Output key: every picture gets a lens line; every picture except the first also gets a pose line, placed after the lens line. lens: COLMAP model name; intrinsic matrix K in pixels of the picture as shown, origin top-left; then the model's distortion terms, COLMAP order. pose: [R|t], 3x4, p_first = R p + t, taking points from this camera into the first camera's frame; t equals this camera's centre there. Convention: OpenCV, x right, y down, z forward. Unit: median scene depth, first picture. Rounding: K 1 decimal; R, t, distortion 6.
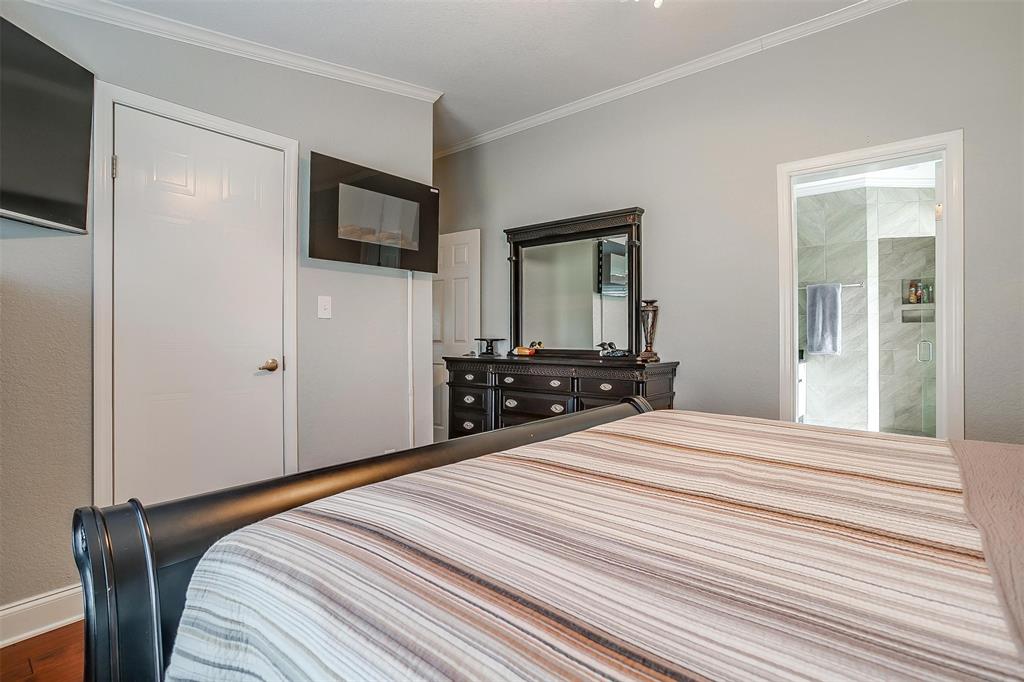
lens RADIAL K [[492.9, 0, 498.4], [0, 492.9, 337.7], [0, 0, 1]] dist [-0.032759, 0.000477]
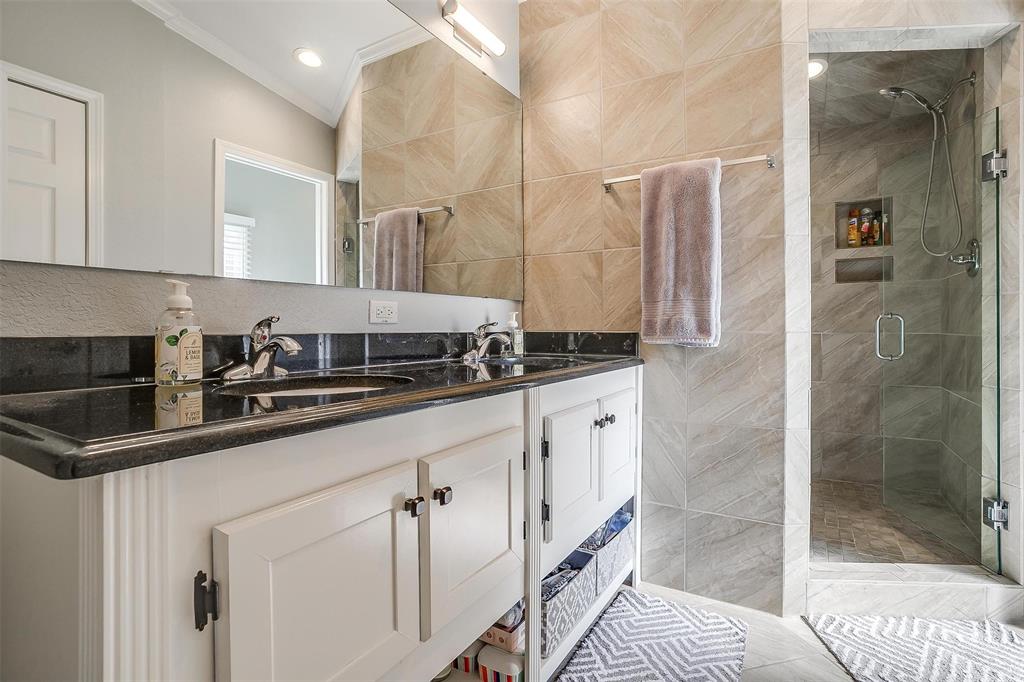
lens RADIAL K [[500.4, 0, 508.0], [0, 500.4, 319.4], [0, 0, 1]] dist [-0.043240, 0.023037]
pose [[0.985510, 0.004588, 0.169554, 0.397925], [-0.003198, 0.999959, -0.008468, 0.015666], [-0.169585, 0.007803, 0.985485, 0.537556]]
